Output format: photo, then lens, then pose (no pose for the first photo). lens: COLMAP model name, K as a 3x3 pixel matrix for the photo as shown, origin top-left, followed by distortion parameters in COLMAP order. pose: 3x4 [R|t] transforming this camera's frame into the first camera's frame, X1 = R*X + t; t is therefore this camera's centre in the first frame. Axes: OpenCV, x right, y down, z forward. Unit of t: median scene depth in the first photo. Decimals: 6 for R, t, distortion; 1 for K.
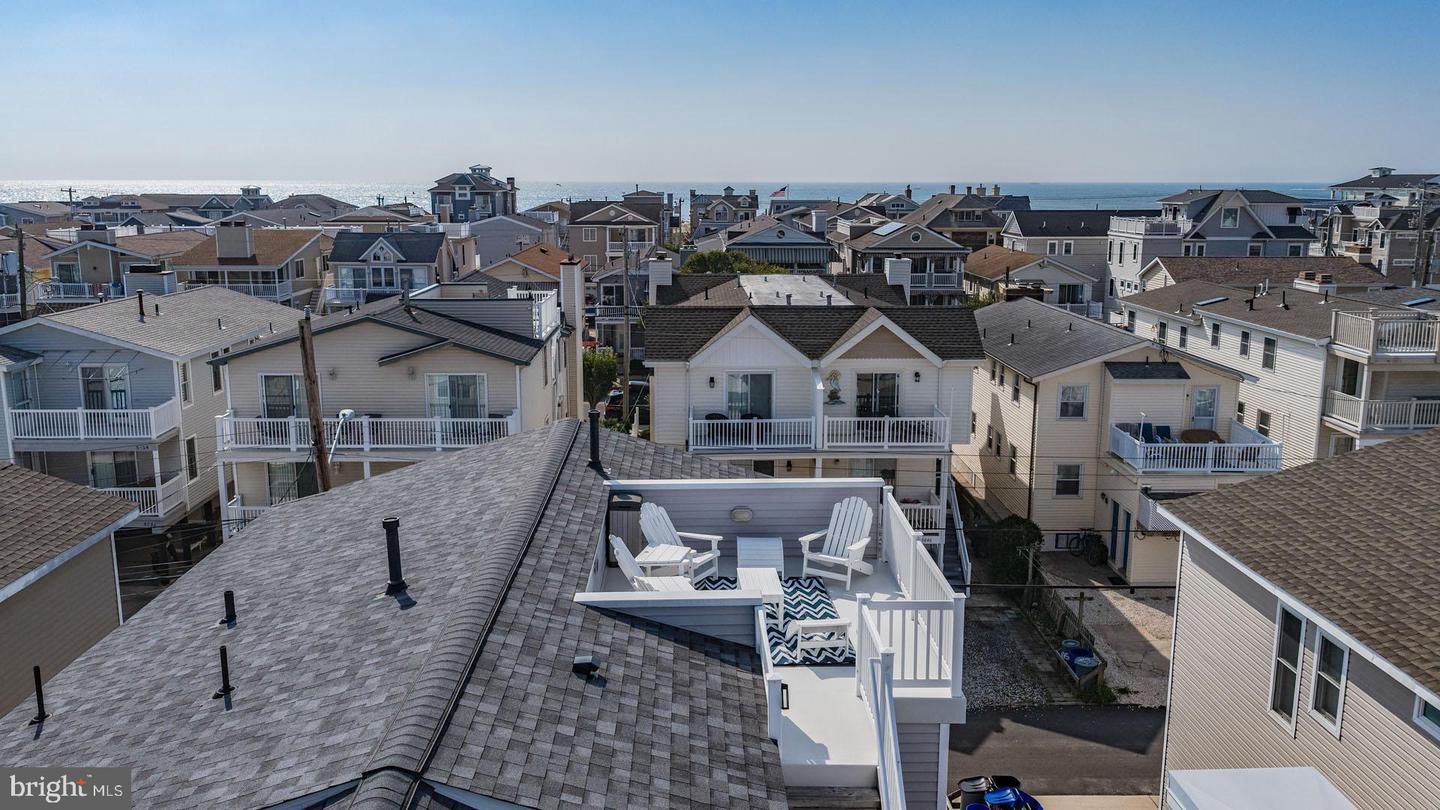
lens RADIAL K [[1195.7, 0, 717.4], [0, 1195.7, 404.8], [0, 0, 1]] dist [0.033593, -0.069517]
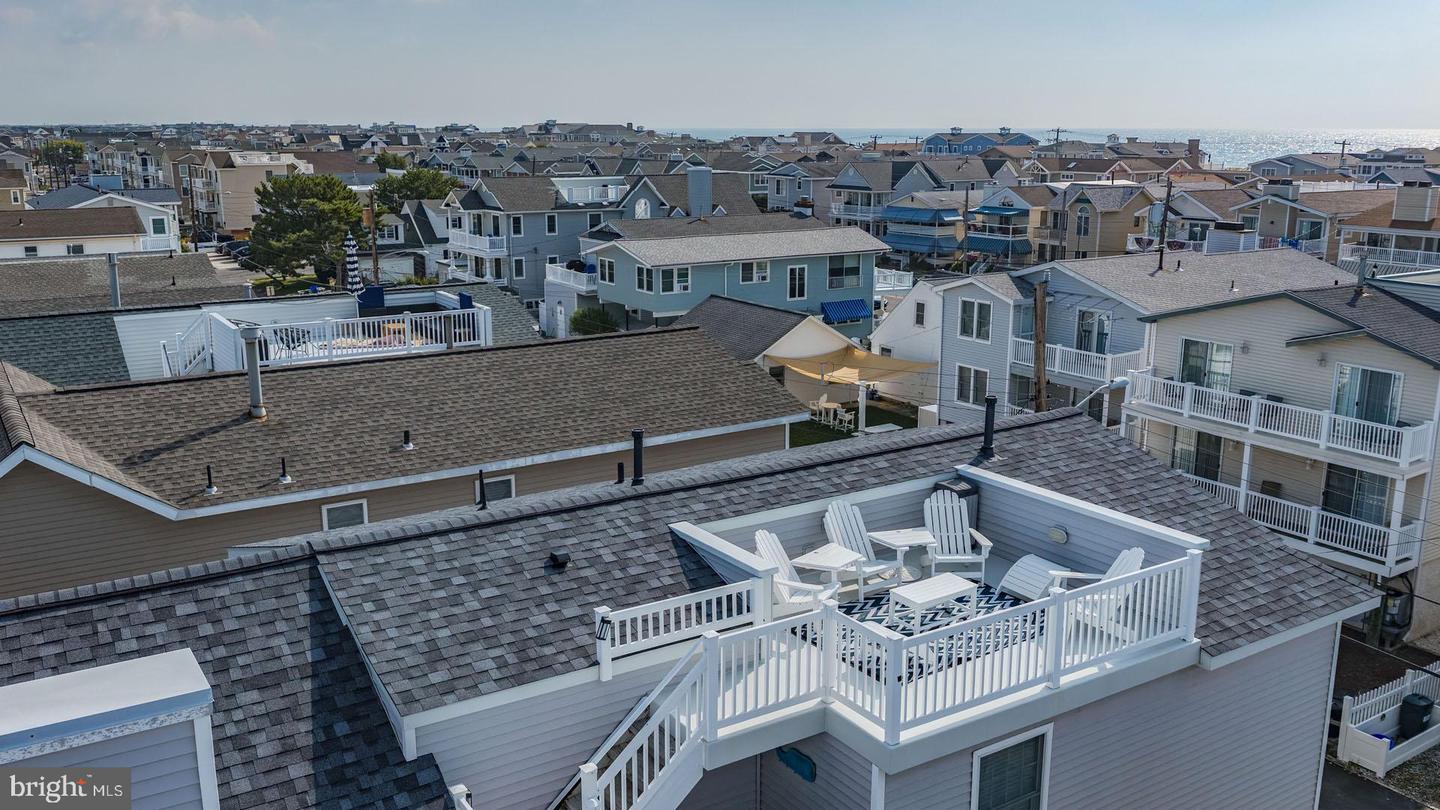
lens RADIAL K [[1195.7, 0, 688.1], [0, 1195.7, 412.7], [0, 0, 1]] dist [0.033593, -0.069517]
pose [[0.523502, 0.197418, -0.828837, 0.253662], [-0.158963, 0.978336, 0.132624, -0.031491], [0.837064, 0.062325, 0.543543, 0.107677]]
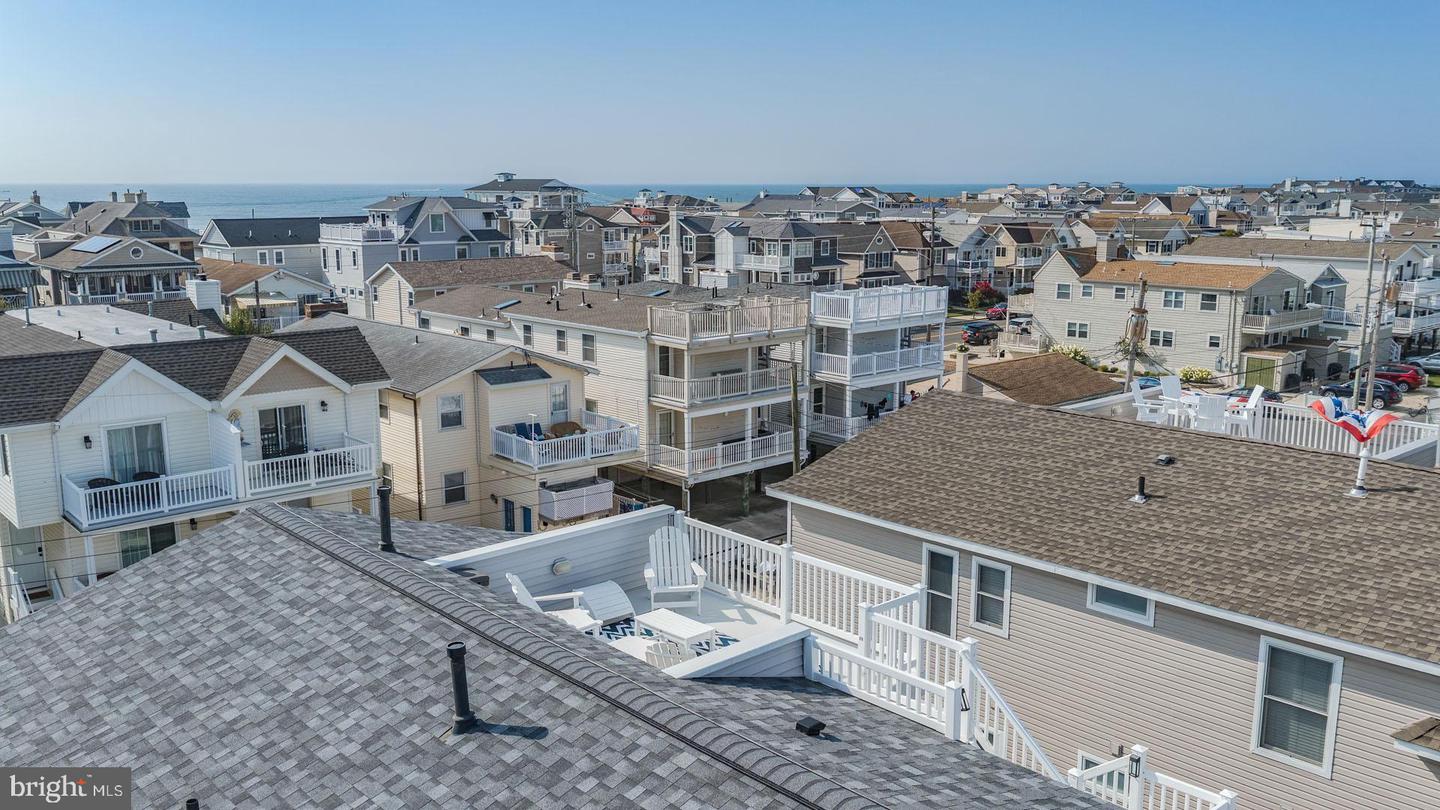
lens RADIAL K [[1195.7, 0, 726.7], [0, 1195.7, 410.0], [0, 0, 1]] dist [0.033593, -0.069517]
pose [[0.756336, -0.124008, 0.642323, -0.191350], [0.121838, 0.991392, 0.047935, -0.025472], [-0.642738, 0.042004, 0.764934, 0.065164]]
